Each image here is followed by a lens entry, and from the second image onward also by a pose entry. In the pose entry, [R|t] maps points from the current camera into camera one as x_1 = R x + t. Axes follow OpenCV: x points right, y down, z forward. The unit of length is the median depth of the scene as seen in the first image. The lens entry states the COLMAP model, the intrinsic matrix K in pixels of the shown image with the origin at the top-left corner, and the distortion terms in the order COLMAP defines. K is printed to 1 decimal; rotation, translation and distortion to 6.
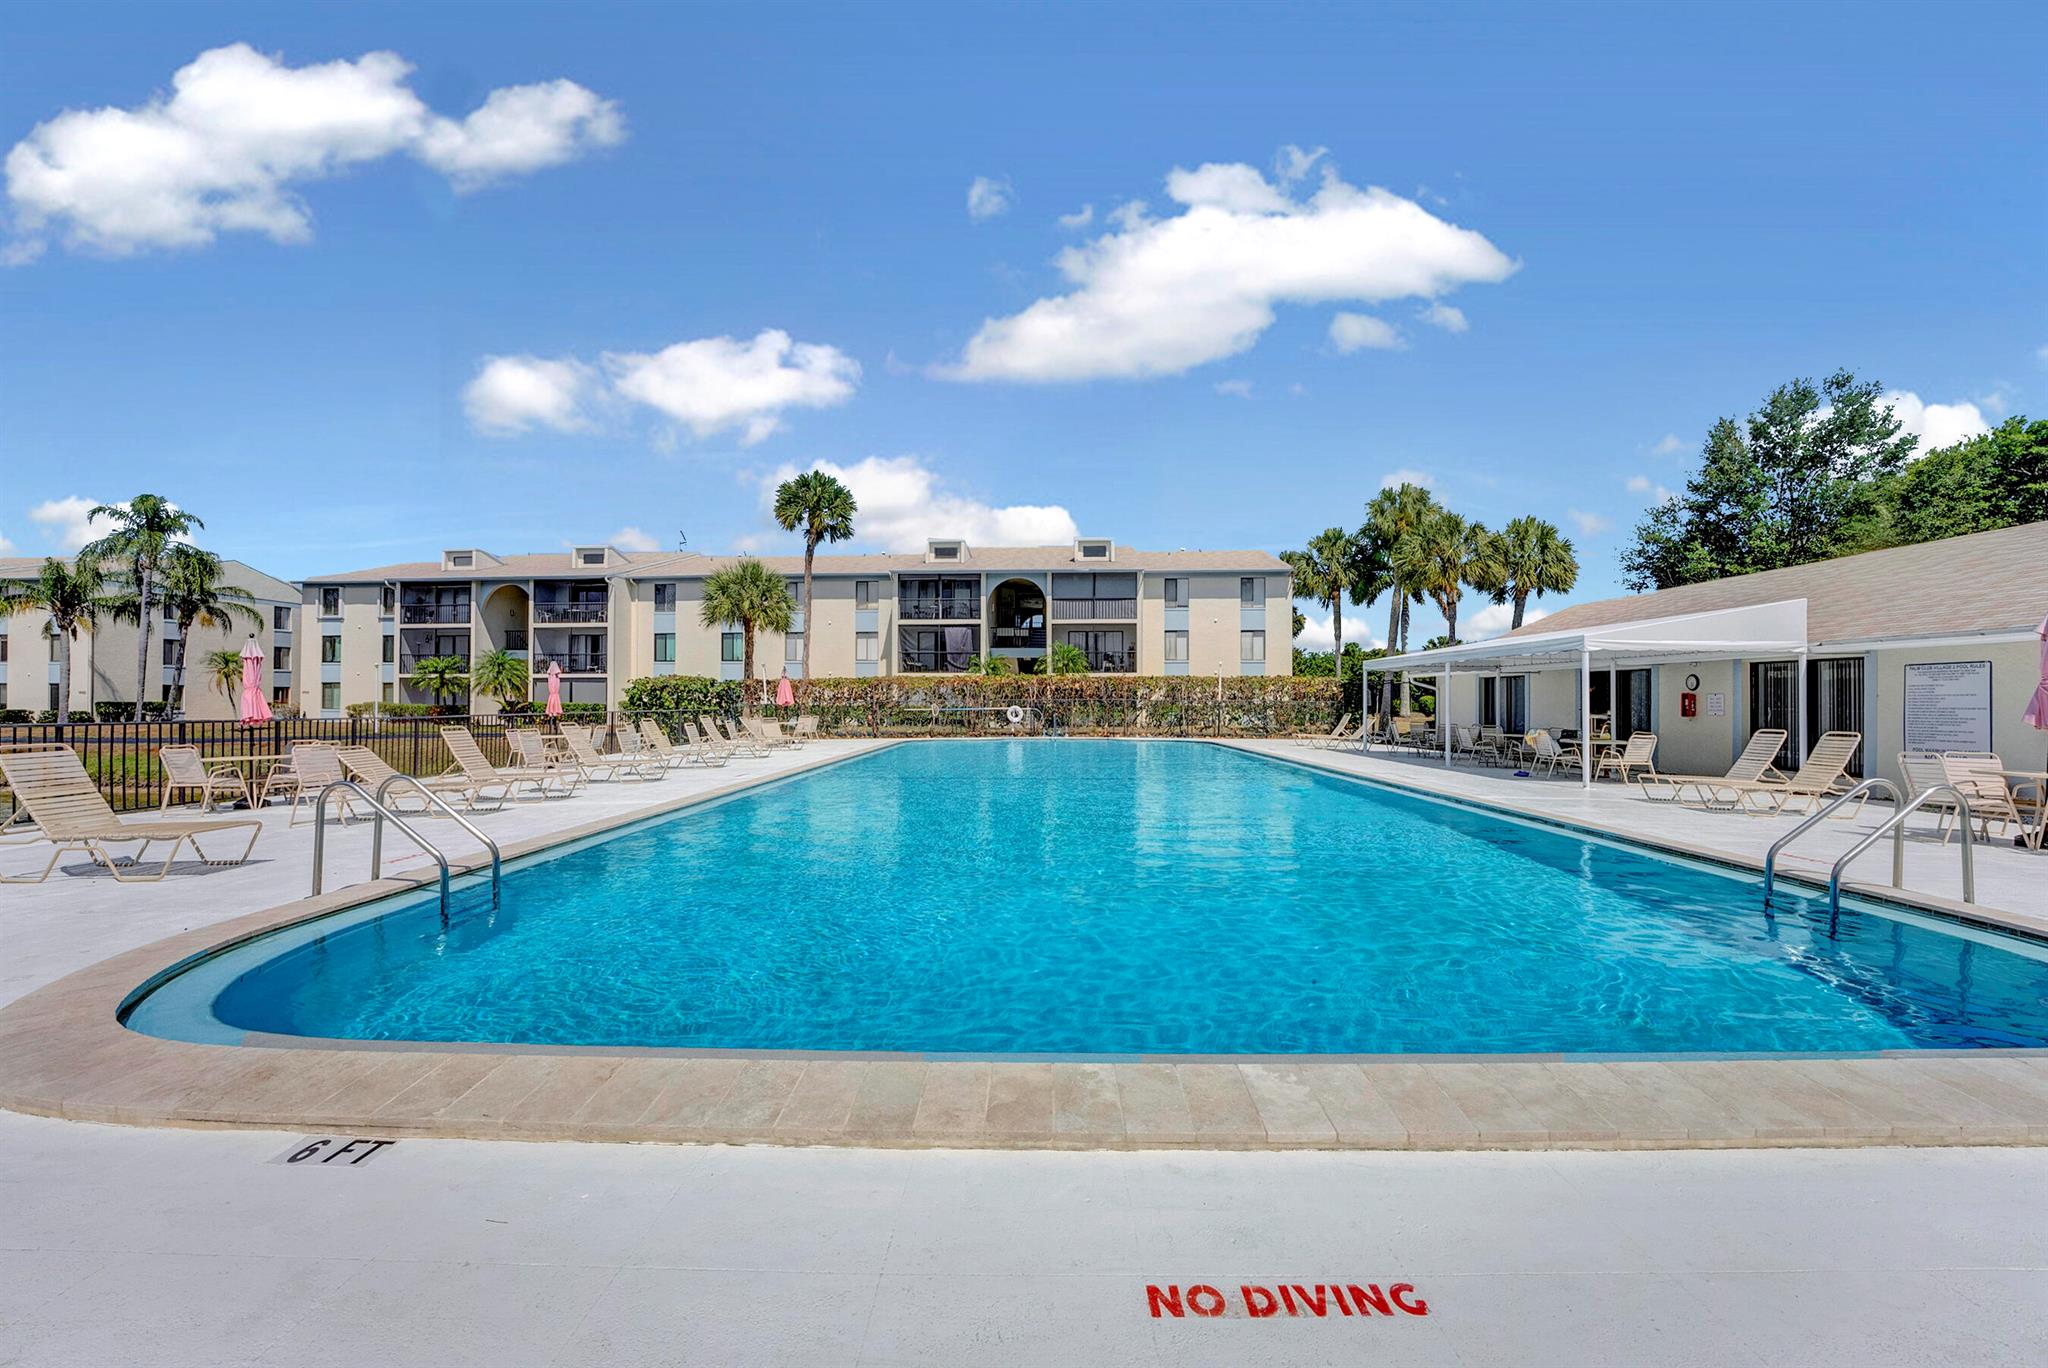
lens RADIAL K [[889.5, 0, 1041.9], [0, 889.5, 681.7], [0, 0, 1]] dist [-0.012070, -0.000141]
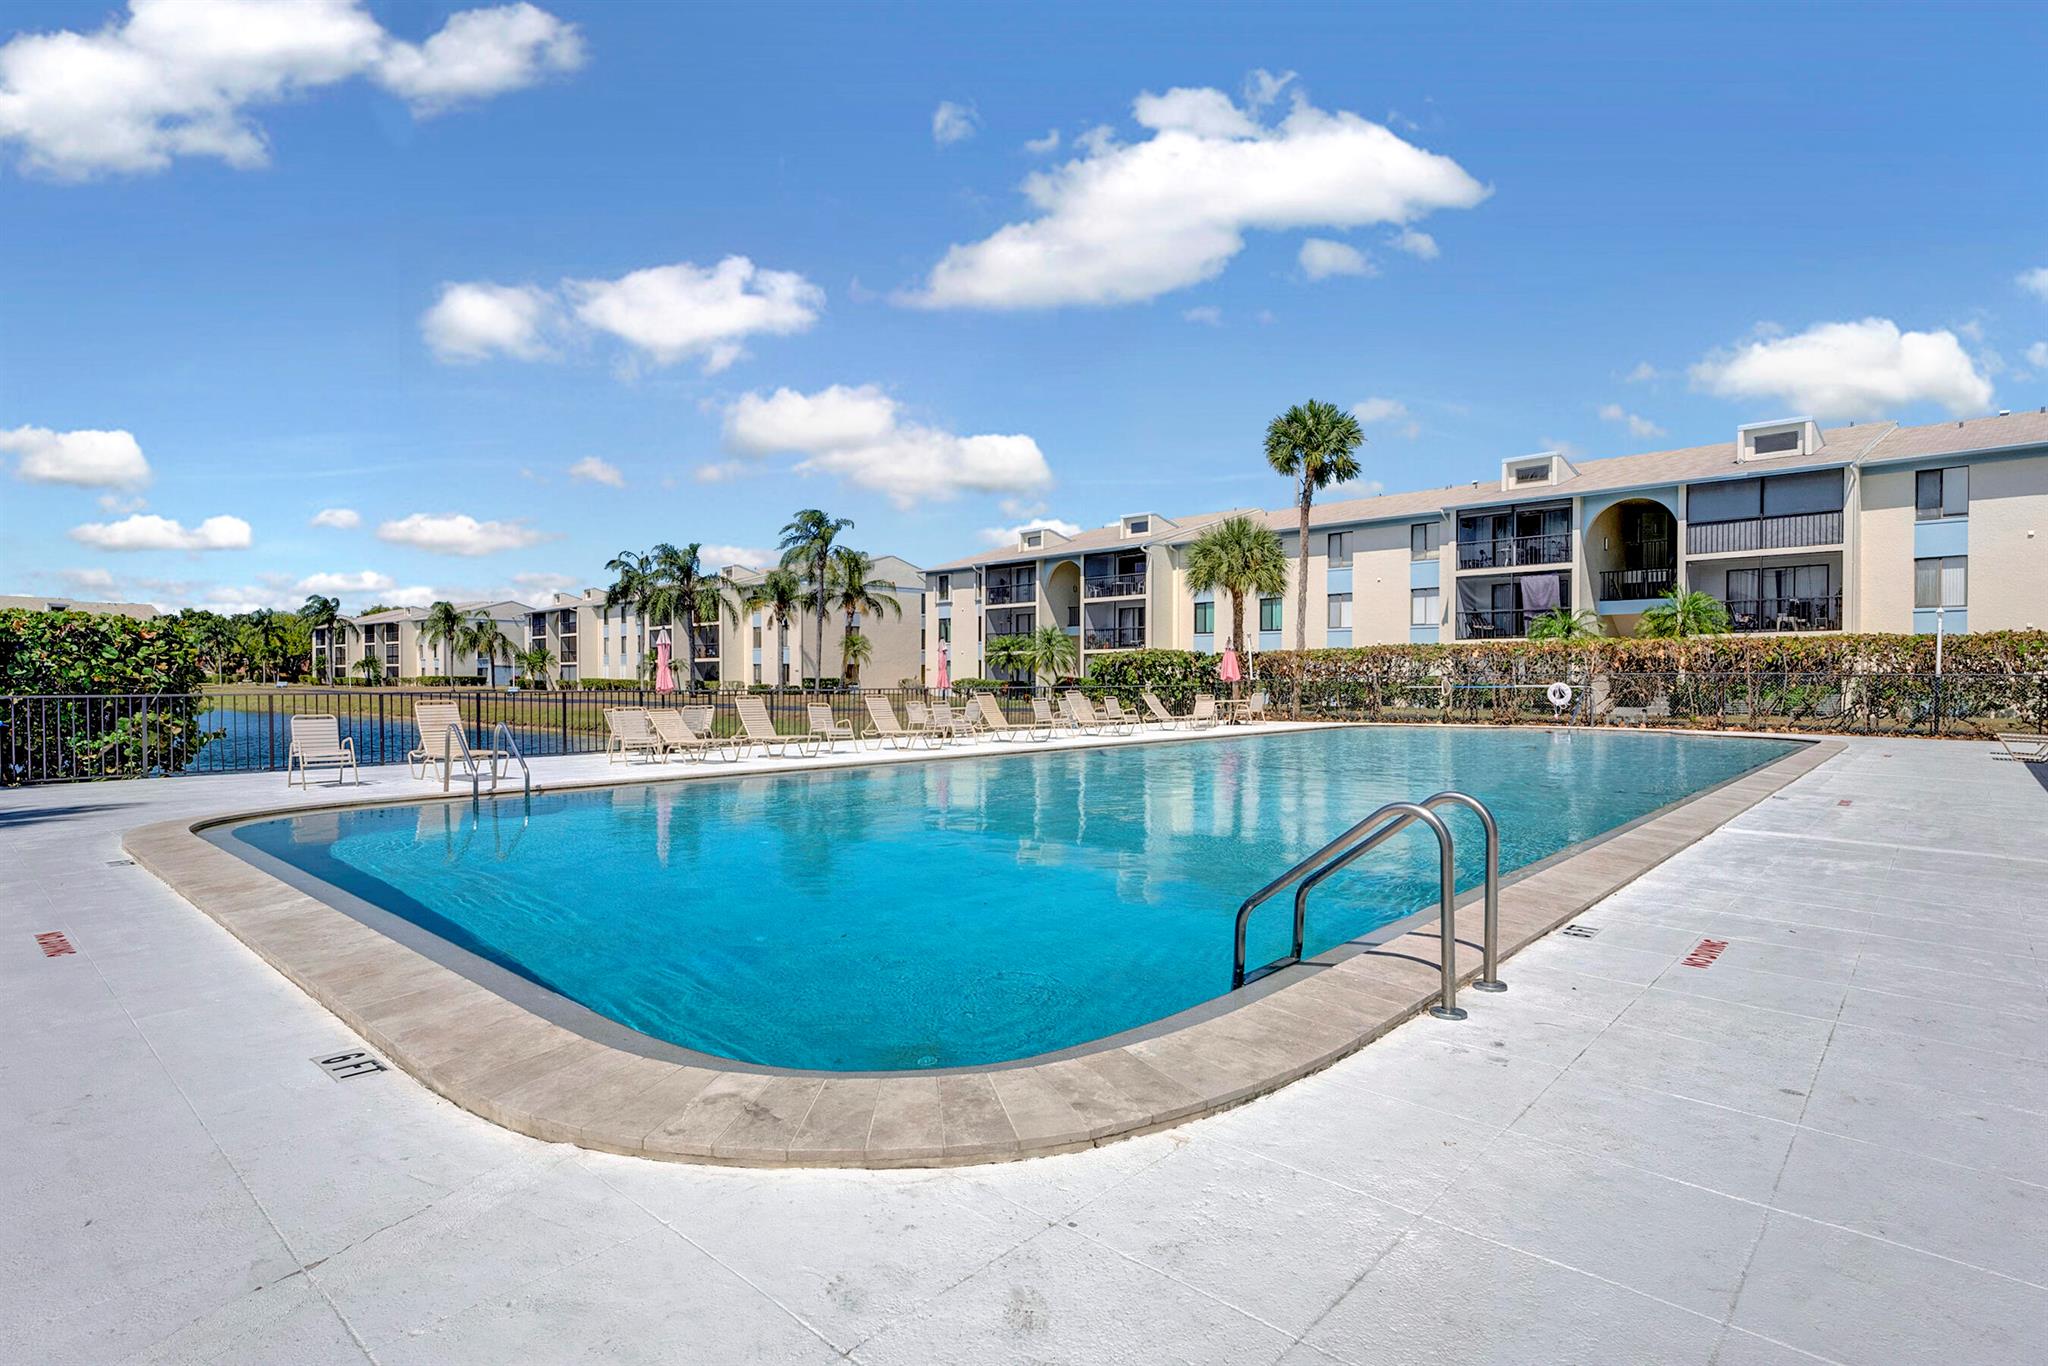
lens RADIAL K [[1104.6, 0, 1024.0], [0, 1104.6, 683.0], [0, 0, 1]] dist [0.033477, -0.000540]
pose [[0.744122, 0.002567, -0.668039, 0.202416], [0.015329, 0.999664, 0.020916, 0.001630], [0.667868, -0.025805, 0.743833, 0.032552]]
